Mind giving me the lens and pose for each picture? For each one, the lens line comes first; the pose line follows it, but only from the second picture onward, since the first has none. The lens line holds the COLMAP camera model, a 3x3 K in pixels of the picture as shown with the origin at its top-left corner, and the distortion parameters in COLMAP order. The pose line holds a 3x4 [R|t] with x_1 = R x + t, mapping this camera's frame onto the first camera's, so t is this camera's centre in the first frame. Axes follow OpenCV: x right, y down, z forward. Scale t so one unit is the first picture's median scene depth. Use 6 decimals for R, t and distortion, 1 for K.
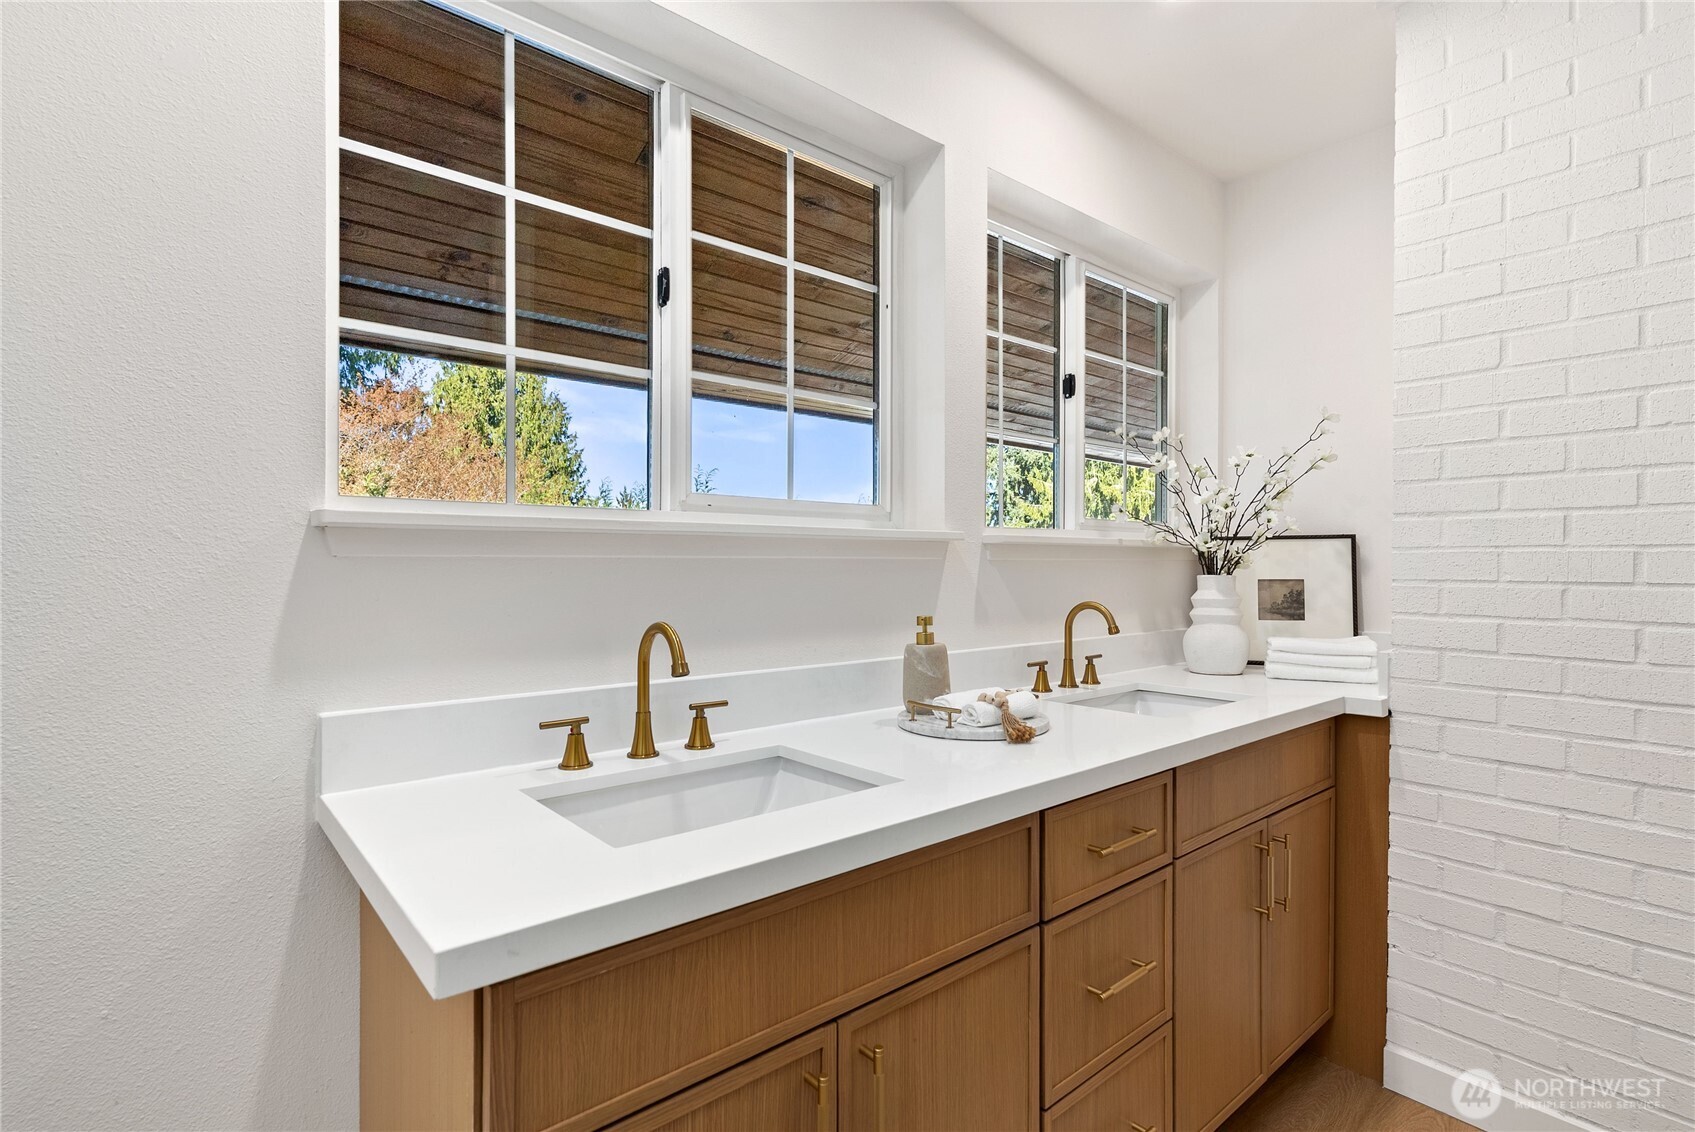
lens RADIAL K [[816.6, 0, 854.0], [0, 816.6, 566.4], [0, 0, 1]] dist [0.001645, 0.001019]
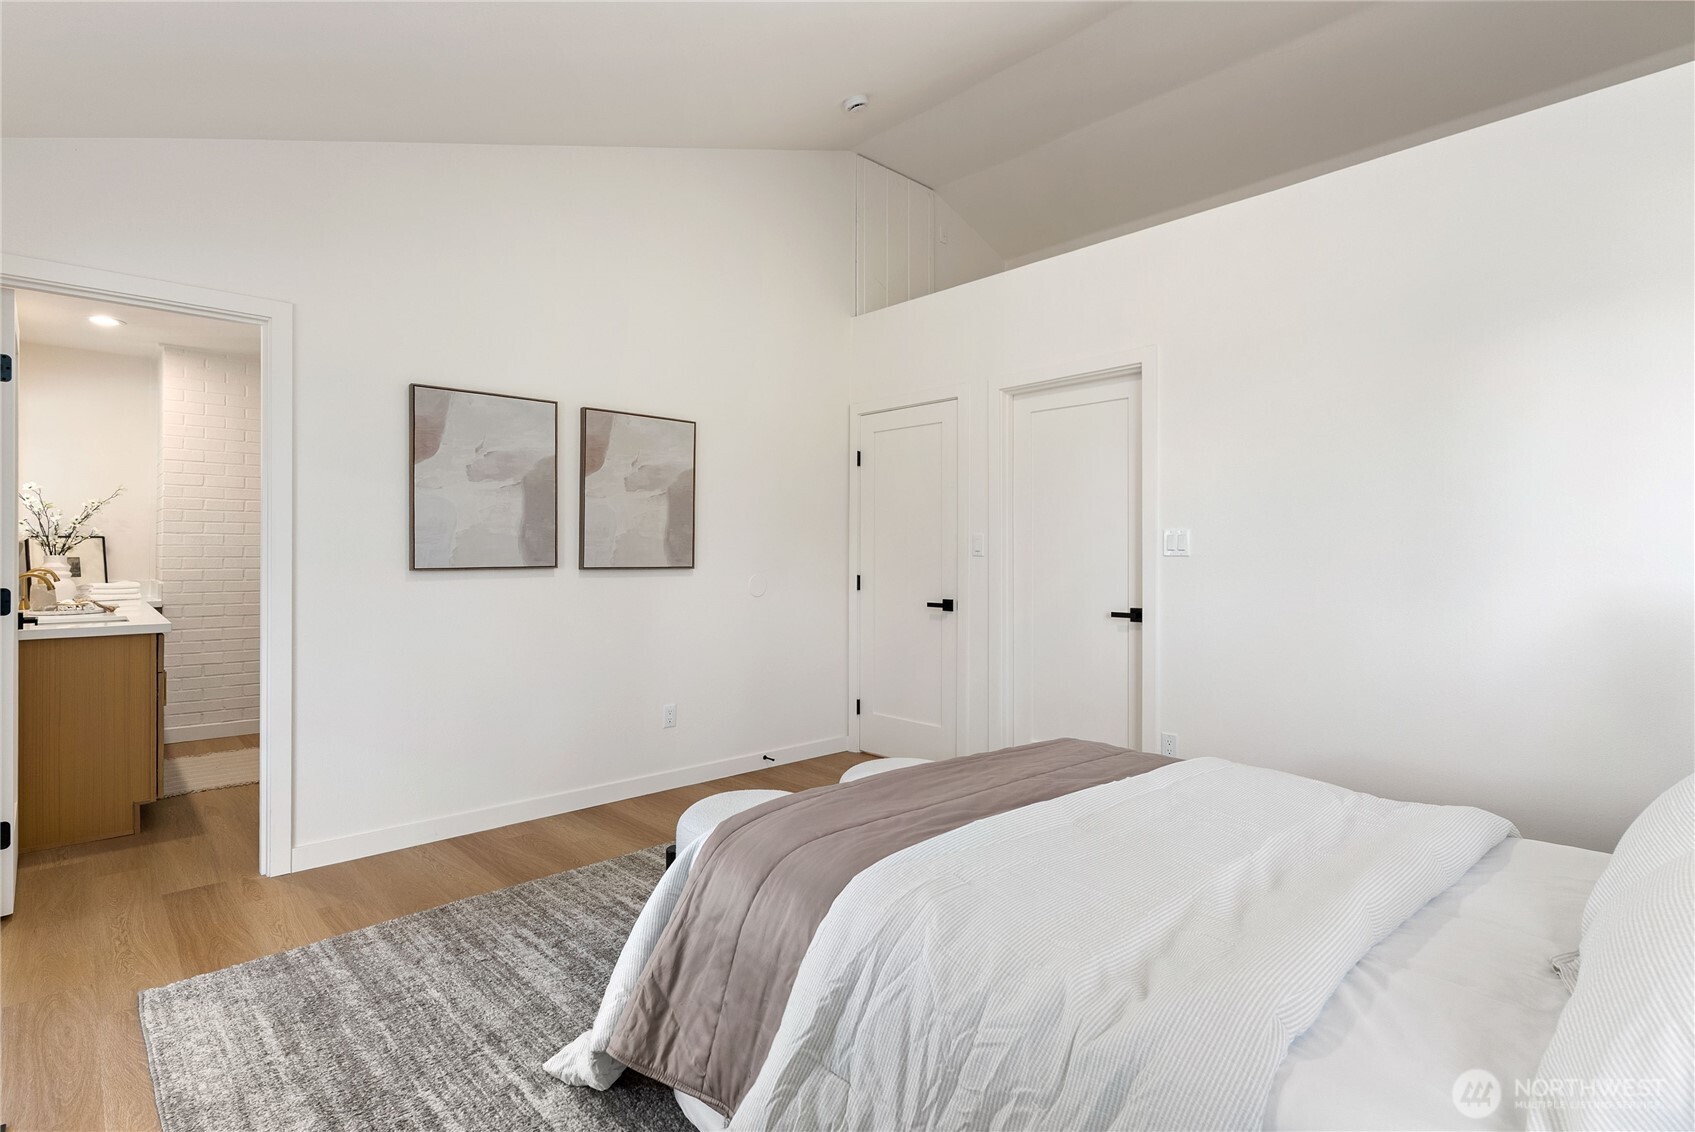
lens RADIAL K [[816.6, 0, 849.5], [0, 816.6, 555.4], [0, 0, 1]] dist [0.001645, 0.001019]
pose [[-0.043521, -0.003357, 0.999047, -2.214577], [-0.002762, 0.999991, 0.003240, -0.002022], [-0.999049, -0.002619, -0.043530, -1.191958]]
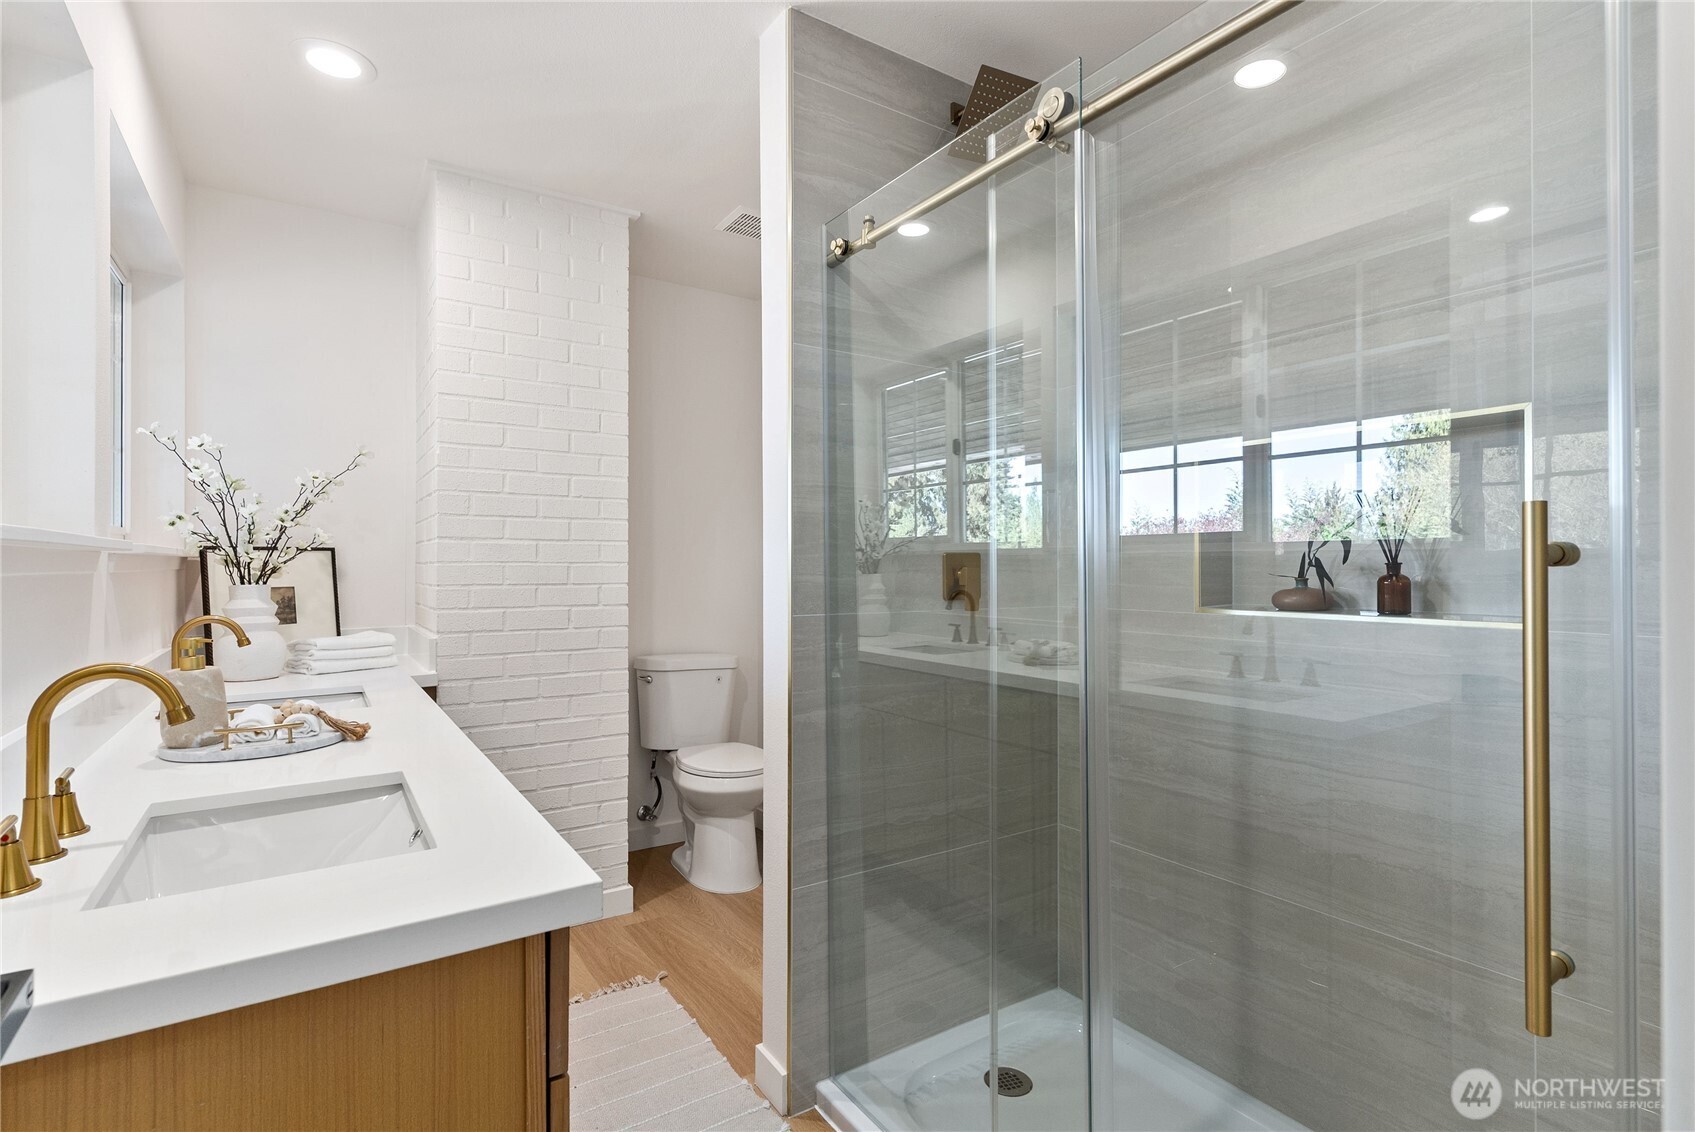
lens RADIAL K [[816.6, 0, 848.0], [0, 816.6, 567.8], [0, 0, 1]] dist [0.001645, 0.001019]
pose [[0.126645, -0.003451, 0.991942, -0.629457], [0.002559, 0.999992, 0.003152, -0.015560], [-0.991945, 0.002139, 0.126653, 0.146739]]
